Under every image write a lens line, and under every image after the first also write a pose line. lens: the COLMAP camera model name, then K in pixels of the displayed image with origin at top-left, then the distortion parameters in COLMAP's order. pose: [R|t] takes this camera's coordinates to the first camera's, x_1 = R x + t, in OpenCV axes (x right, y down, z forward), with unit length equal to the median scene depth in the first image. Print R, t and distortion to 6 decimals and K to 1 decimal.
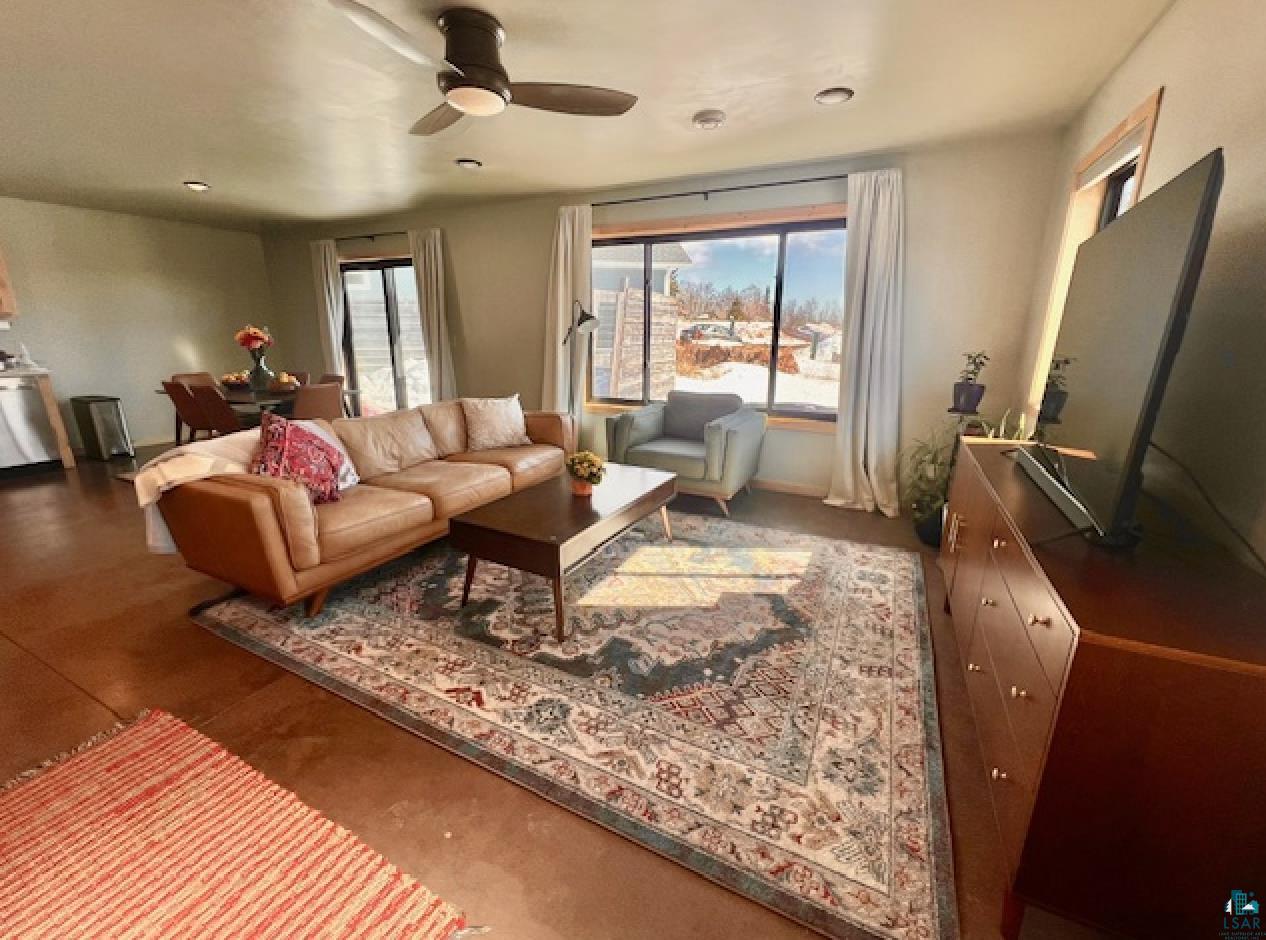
lens RADIAL K [[511.1, 0, 620.2], [0, 511.1, 466.4], [0, 0, 1]] dist [0.001836, -0.001031]
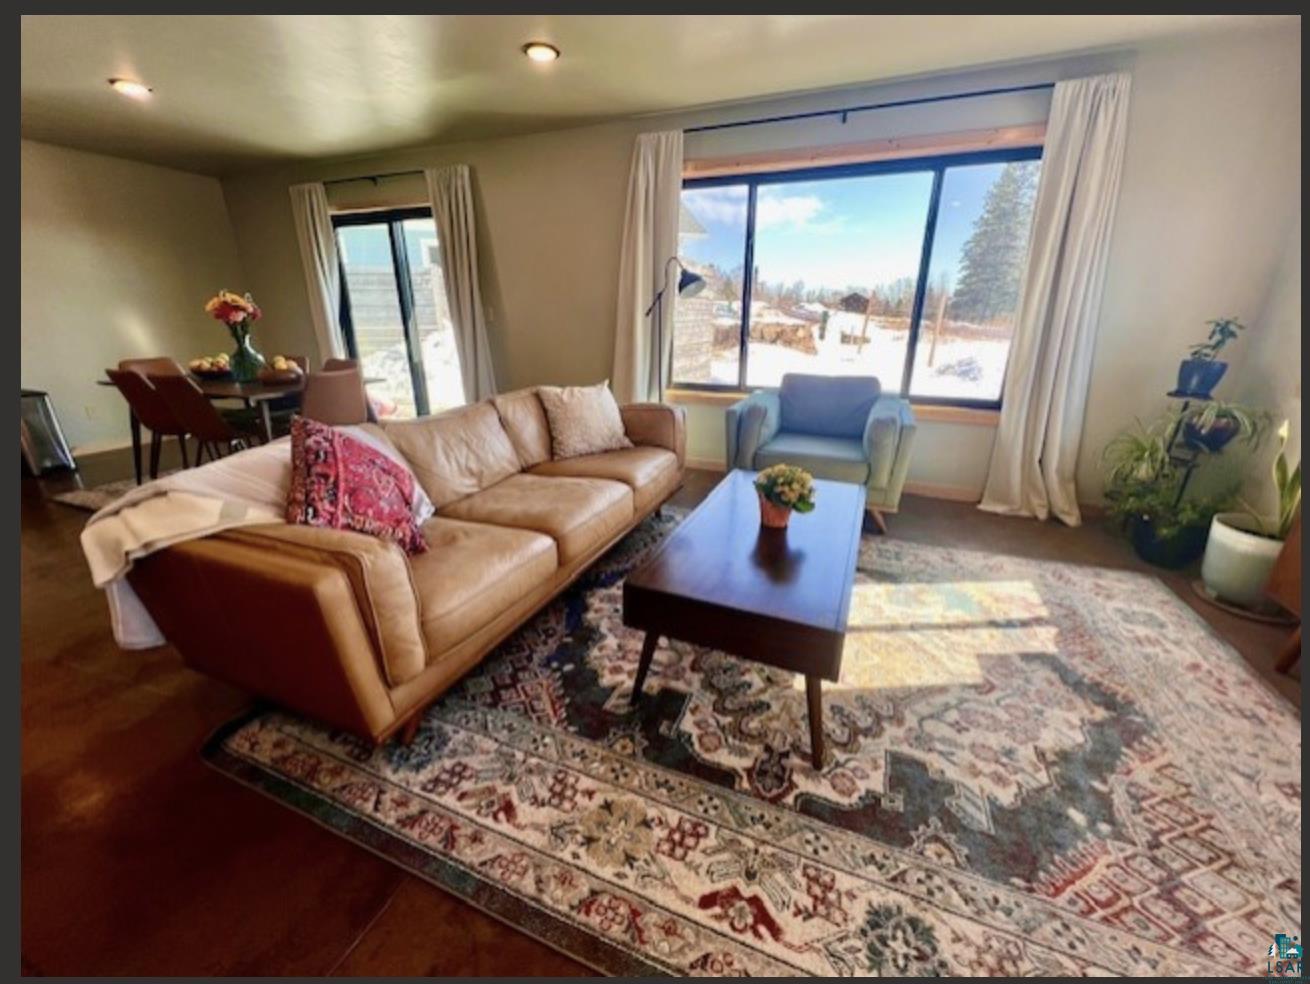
lens RADIAL K [[528.8, 0, 668.1], [0, 528.8, 494.9], [0, 0, 1]] dist [0.001836, -0.001031]
pose [[0.996539, -0.029074, 0.077880, -0.270633], [0.023041, 0.996744, 0.077271, -0.045722], [-0.079873, -0.075209, 0.993964, 0.289629]]
